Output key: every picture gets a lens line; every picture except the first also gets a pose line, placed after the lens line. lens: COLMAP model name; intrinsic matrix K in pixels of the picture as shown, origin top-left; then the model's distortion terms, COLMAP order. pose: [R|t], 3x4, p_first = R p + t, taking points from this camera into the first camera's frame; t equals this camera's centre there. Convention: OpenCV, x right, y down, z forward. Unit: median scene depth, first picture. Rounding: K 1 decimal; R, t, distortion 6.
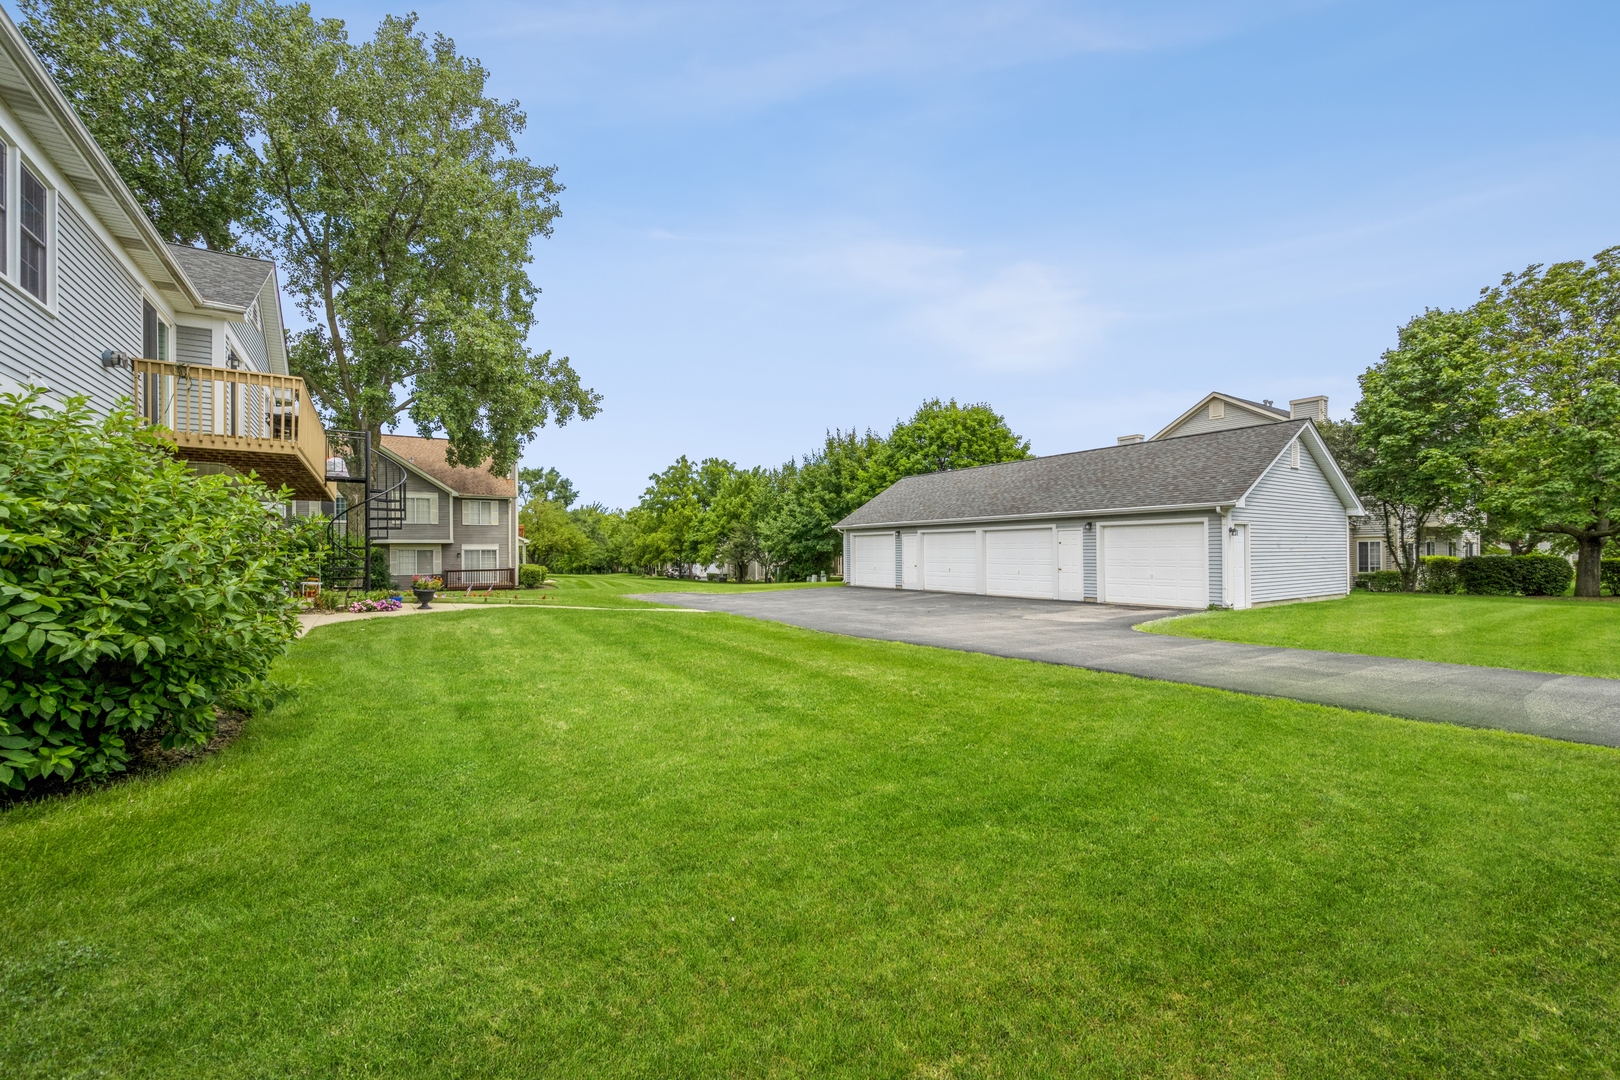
lens RADIAL K [[649.3, 0, 817.7], [0, 649.3, 532.9], [0, 0, 1]] dist [-0.001343, -0.000039]
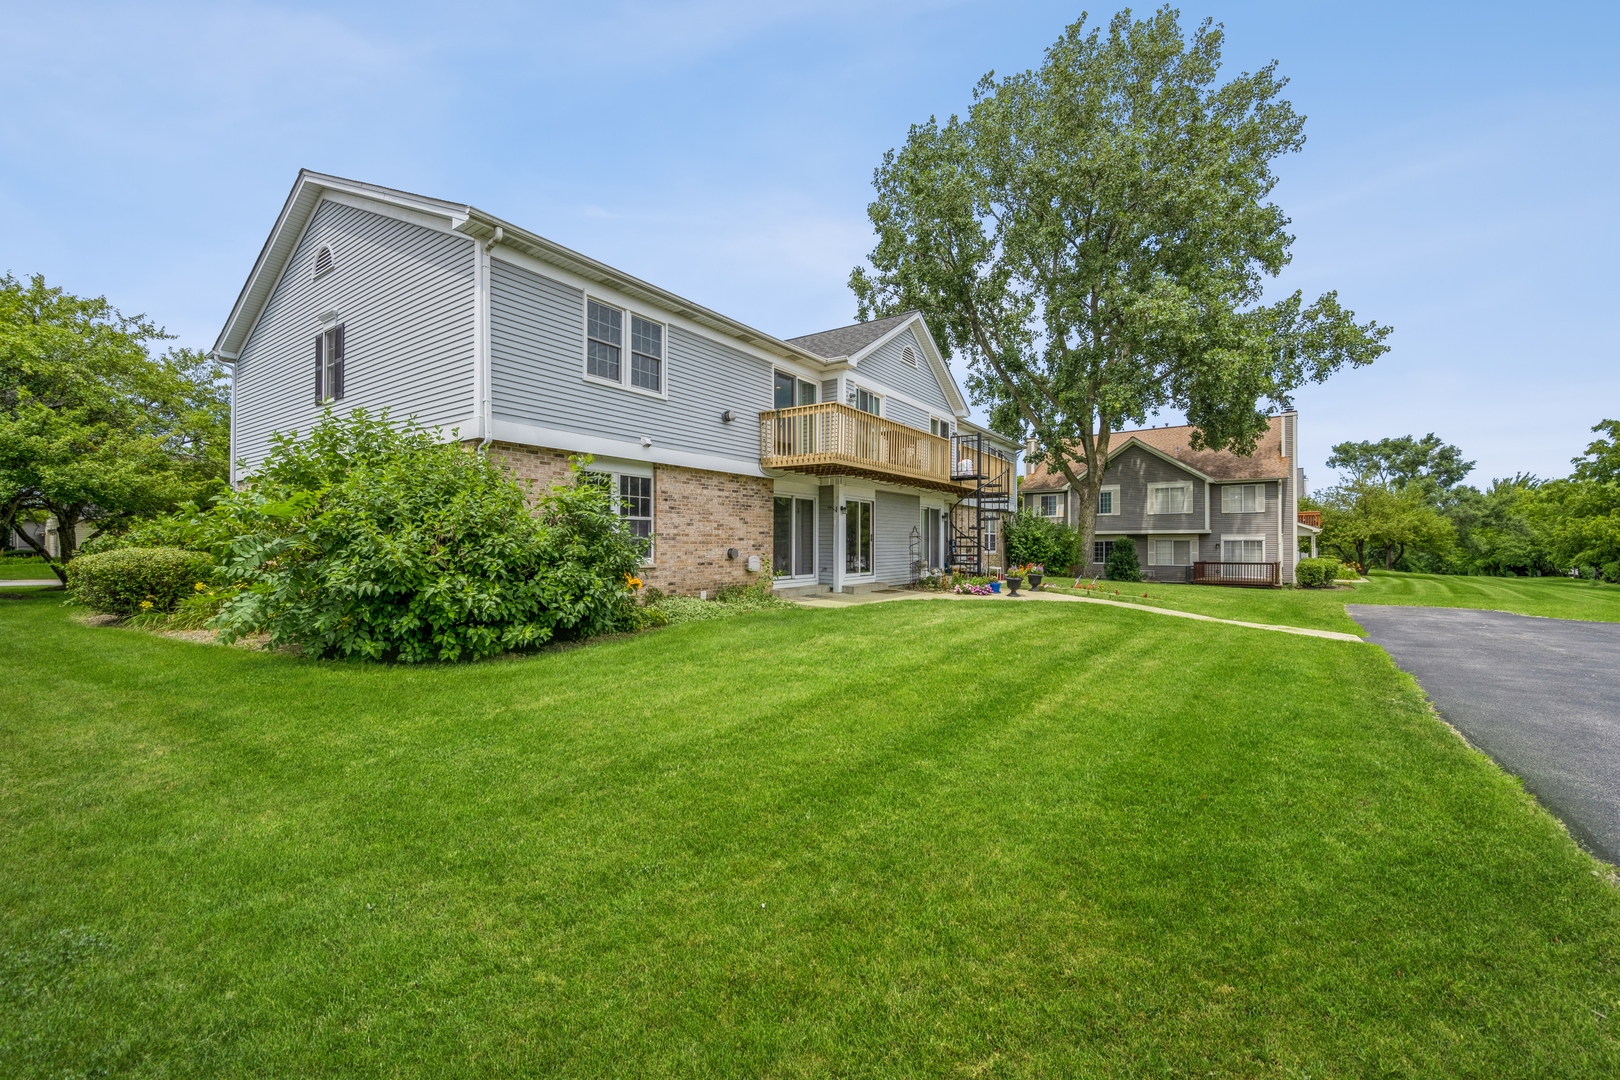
lens RADIAL K [[649.3, 0, 817.7], [0, 649.3, 532.9], [0, 0, 1]] dist [-0.001343, -0.000039]
pose [[0.366778, -0.007003, -0.930282, 0.100191], [0.019657, 0.999807, 0.000224, 0.004080], [0.930101, -0.018369, 0.366845, 0.136222]]
